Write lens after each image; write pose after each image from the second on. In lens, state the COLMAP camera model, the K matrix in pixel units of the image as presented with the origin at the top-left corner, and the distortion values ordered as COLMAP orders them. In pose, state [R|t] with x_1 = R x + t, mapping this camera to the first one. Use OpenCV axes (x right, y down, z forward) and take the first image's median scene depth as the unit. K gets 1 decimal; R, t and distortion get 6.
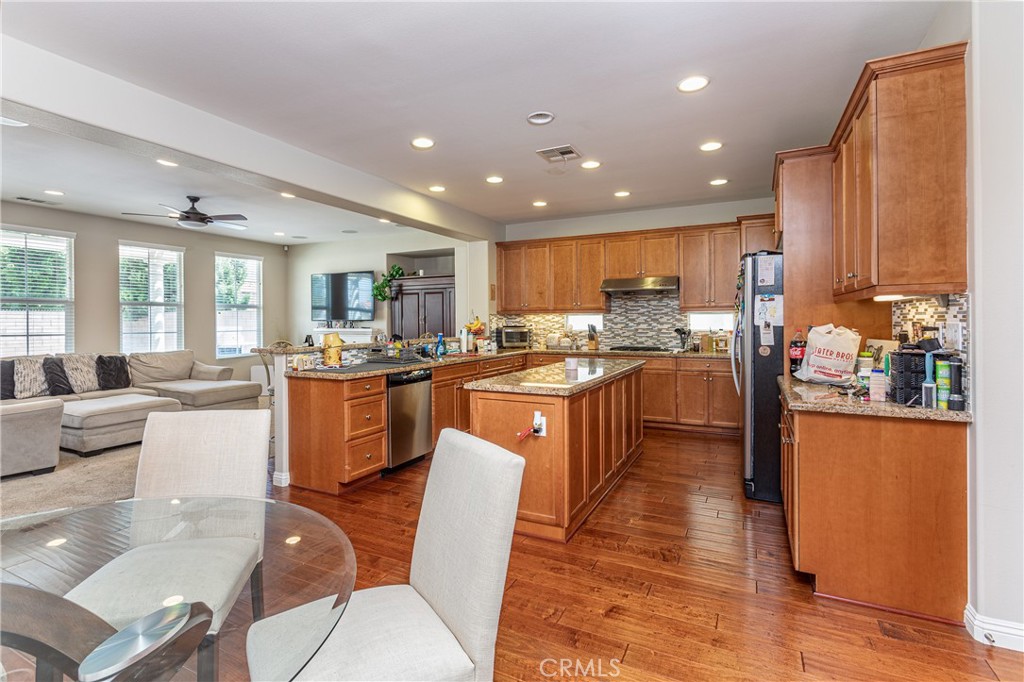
lens RADIAL K [[485.0, 0, 511.2], [0, 485.0, 320.3], [0, 0, 1]] dist [0.000469, 0.000192]
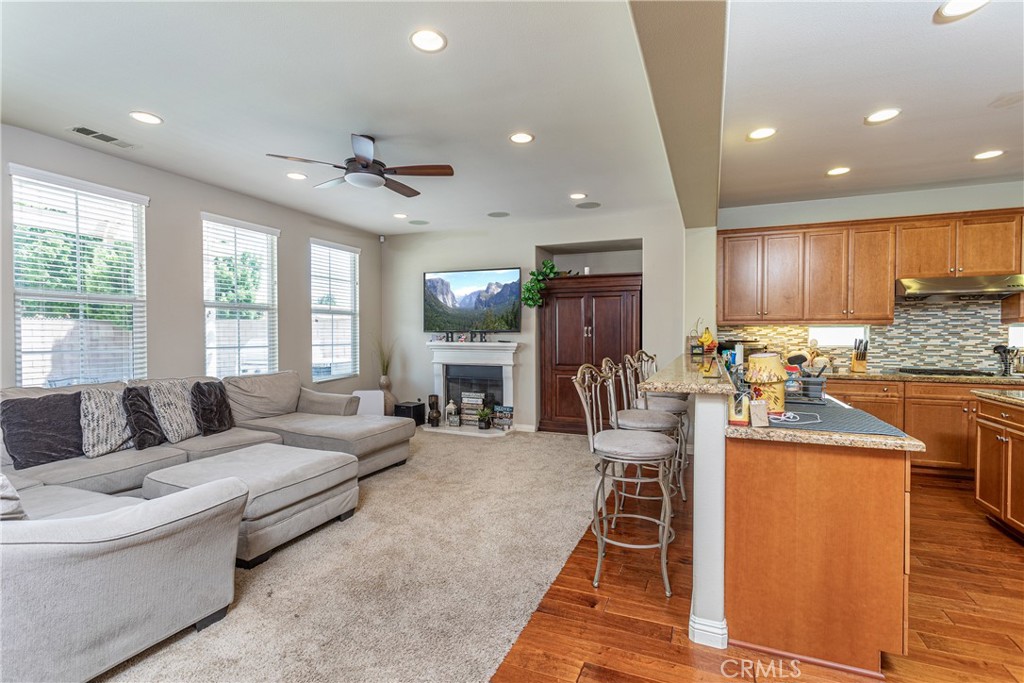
lens RADIAL K [[476.0, 0, 512.0], [0, 476.0, 341.5], [0, 0, 1]] dist [-0.000447, 0.000057]
pose [[0.997386, 0.005397, 0.072054, -0.442641], [-0.006562, 0.999851, 0.015939, 0.003911], [-0.071958, -0.016371, 0.997273, 0.308569]]
